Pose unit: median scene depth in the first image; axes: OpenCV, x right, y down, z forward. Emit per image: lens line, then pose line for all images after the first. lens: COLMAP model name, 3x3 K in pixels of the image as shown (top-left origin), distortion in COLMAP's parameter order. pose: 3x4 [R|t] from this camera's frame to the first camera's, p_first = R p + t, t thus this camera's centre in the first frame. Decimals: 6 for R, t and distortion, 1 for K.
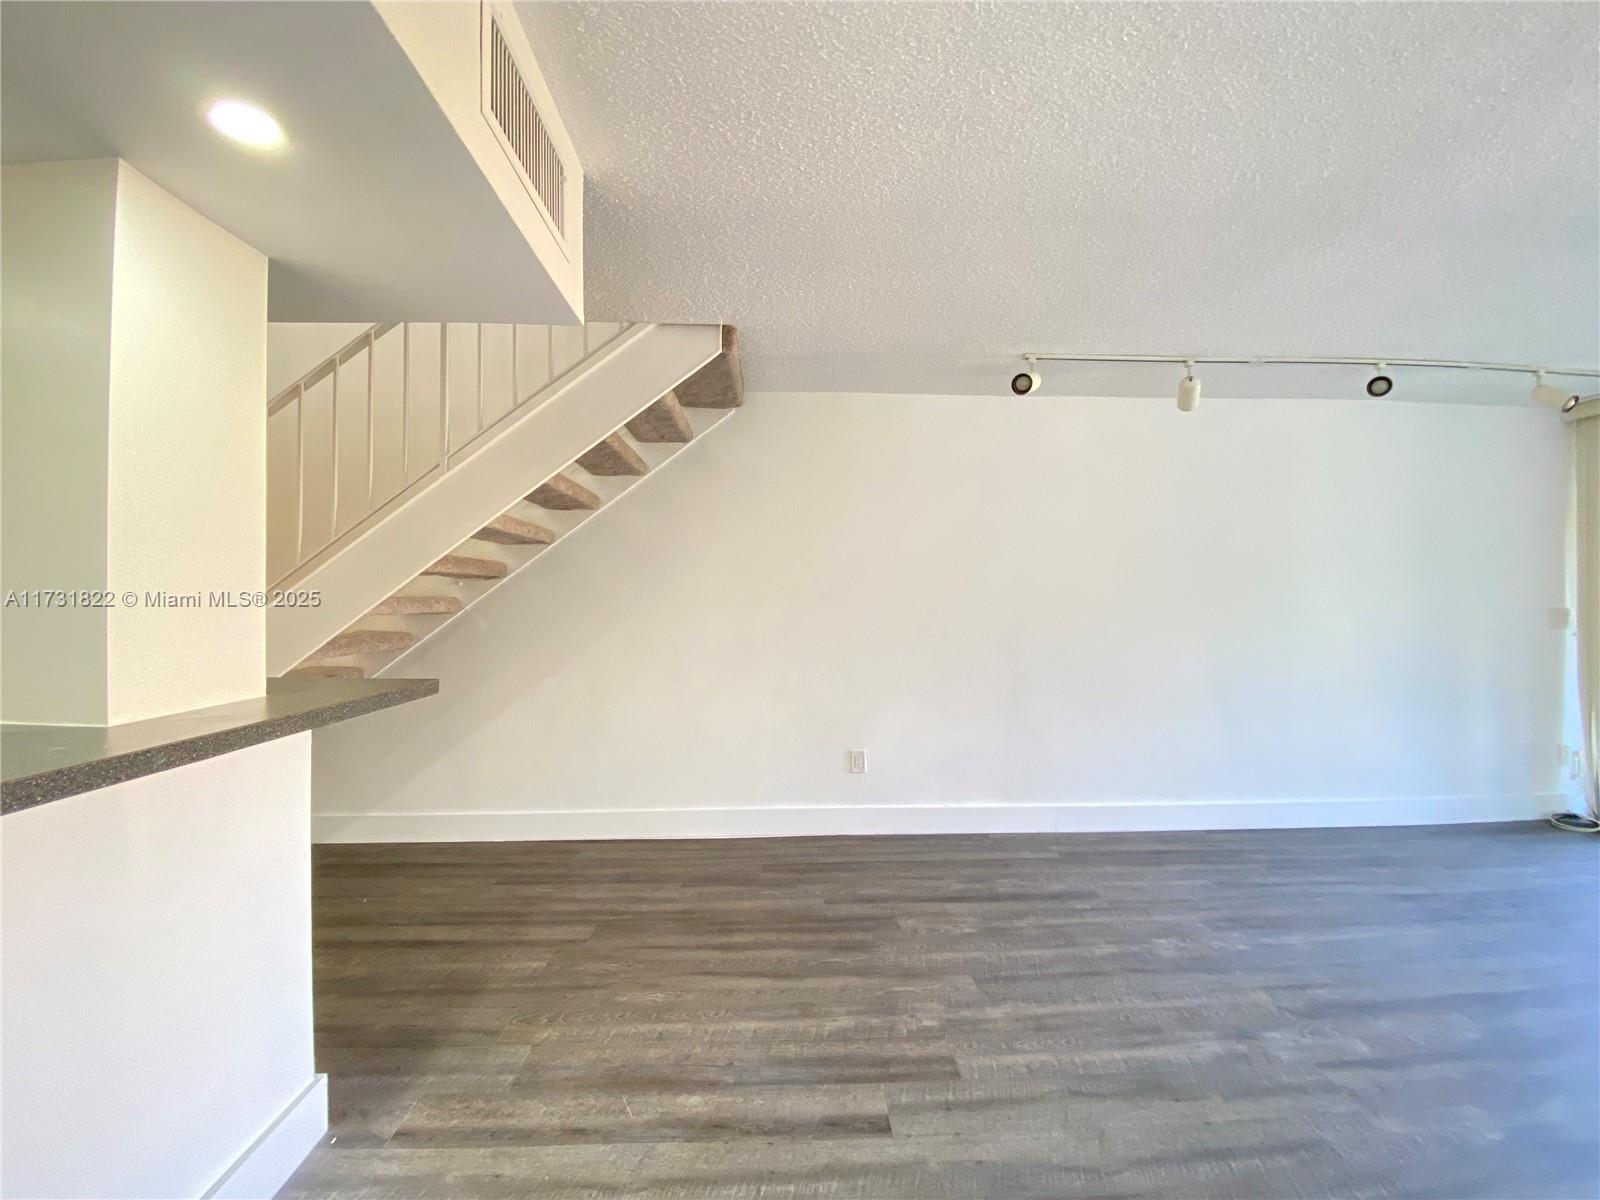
lens RADIAL K [[652.2, 0, 802.2], [0, 652.2, 601.3], [0, 0, 1]] dist [0.017272, -0.021503]
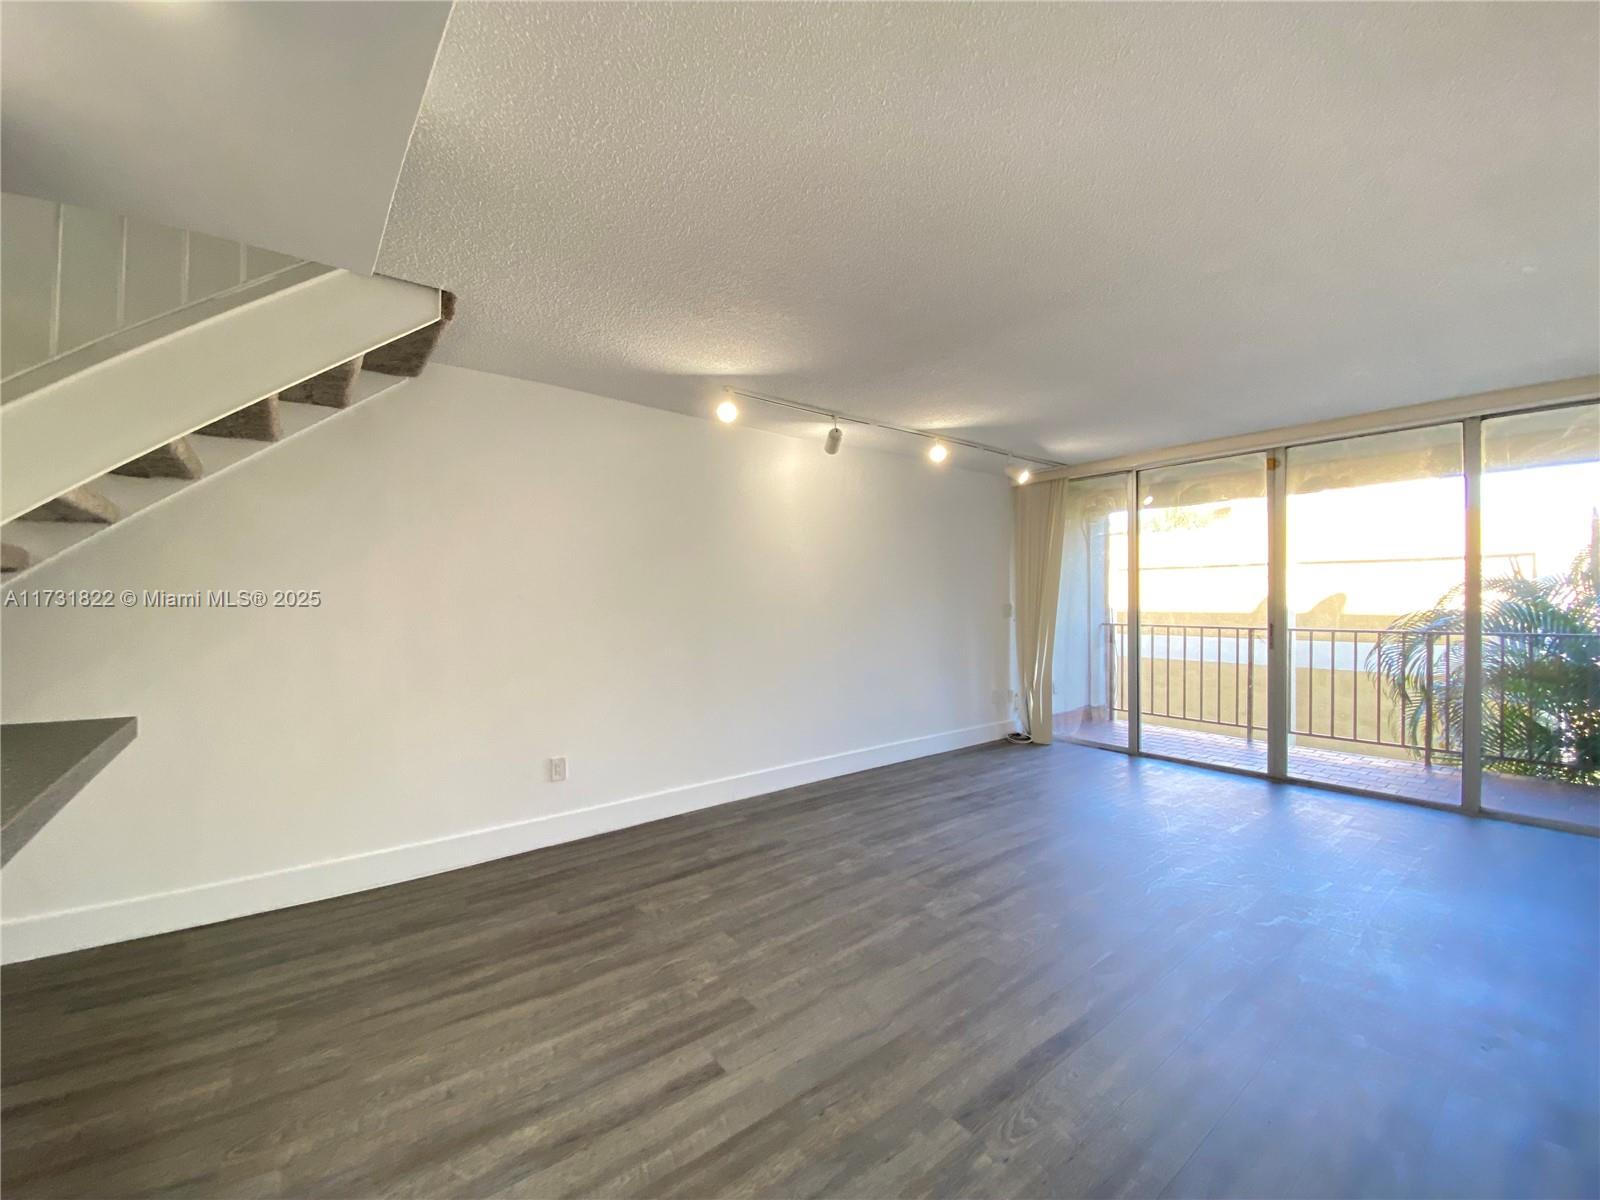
lens RADIAL K [[652.2, 0, 802.2], [0, 652.2, 601.3], [0, 0, 1]] dist [0.017272, -0.021503]
pose [[0.810902, -0.009525, 0.585105, -0.268234], [0.005876, 0.999950, 0.008135, -0.008626], [-0.585153, -0.003158, 0.810917, 0.001557]]
